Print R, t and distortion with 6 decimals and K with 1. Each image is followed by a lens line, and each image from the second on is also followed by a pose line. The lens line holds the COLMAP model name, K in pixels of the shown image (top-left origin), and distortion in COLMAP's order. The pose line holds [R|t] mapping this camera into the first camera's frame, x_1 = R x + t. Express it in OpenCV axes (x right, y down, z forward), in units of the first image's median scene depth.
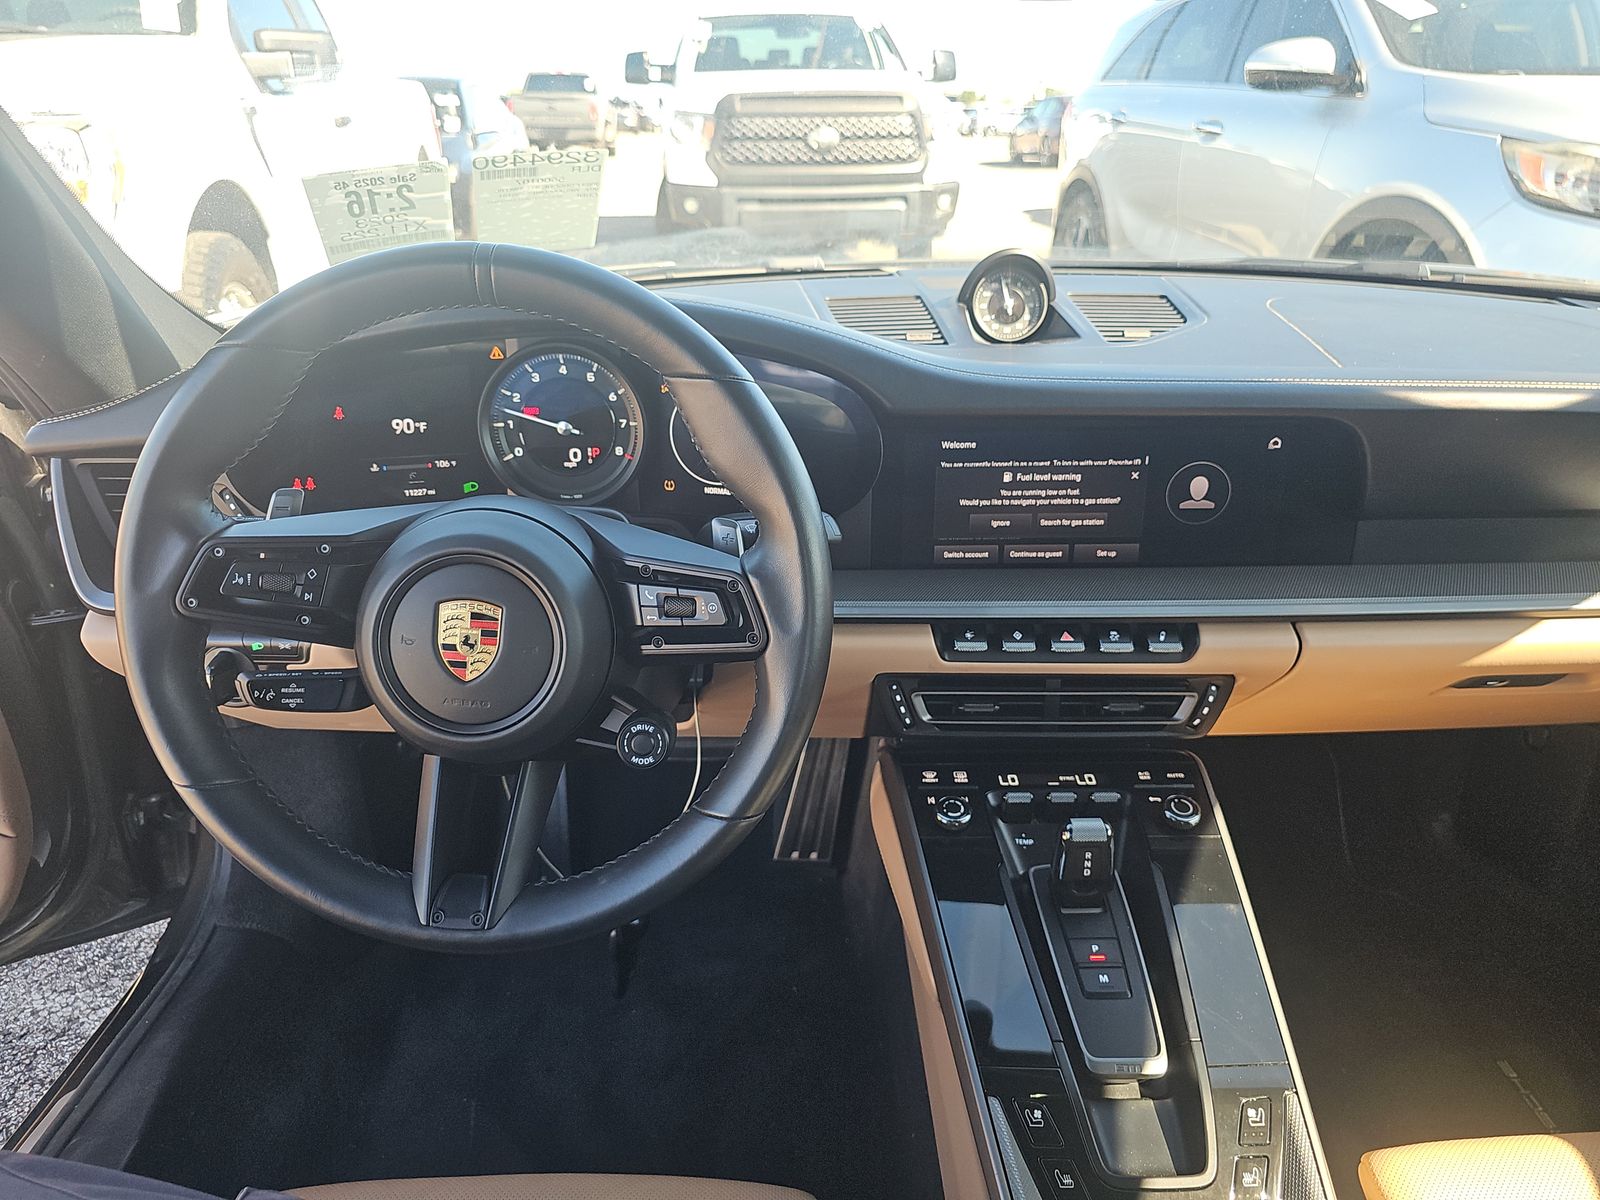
lens RADIAL K [[1066.8, 0, 783.4], [0, 1066.8, 595.5], [0, 0, 1]] dist [0.029206, -0.031637]
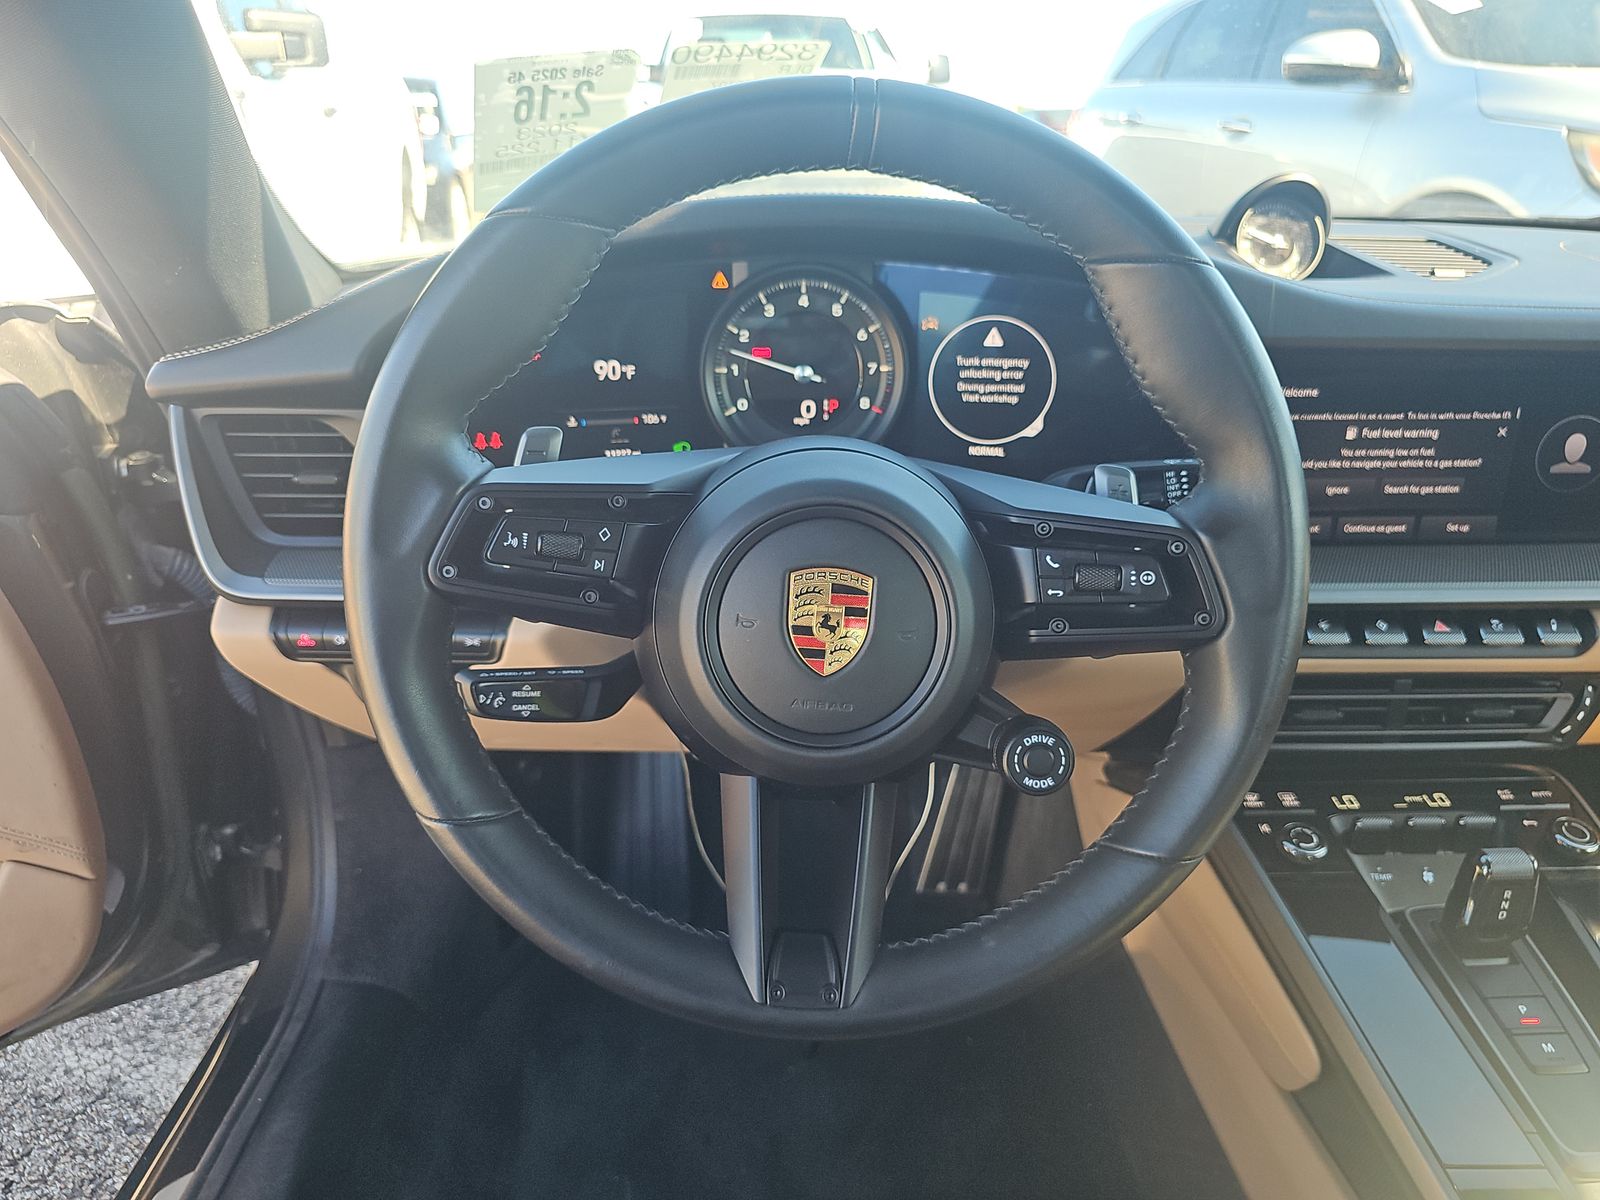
lens RADIAL K [[1066.8, 0, 779.5], [0, 1066.8, 628.0], [0, 0, 1]] dist [0.029206, -0.031637]
pose [[0.999510, -0.003777, 0.031063, -0.248957], [0.003404, 0.999922, 0.012050, 0.026666], [-0.031107, -0.011938, 0.999445, 0.185287]]
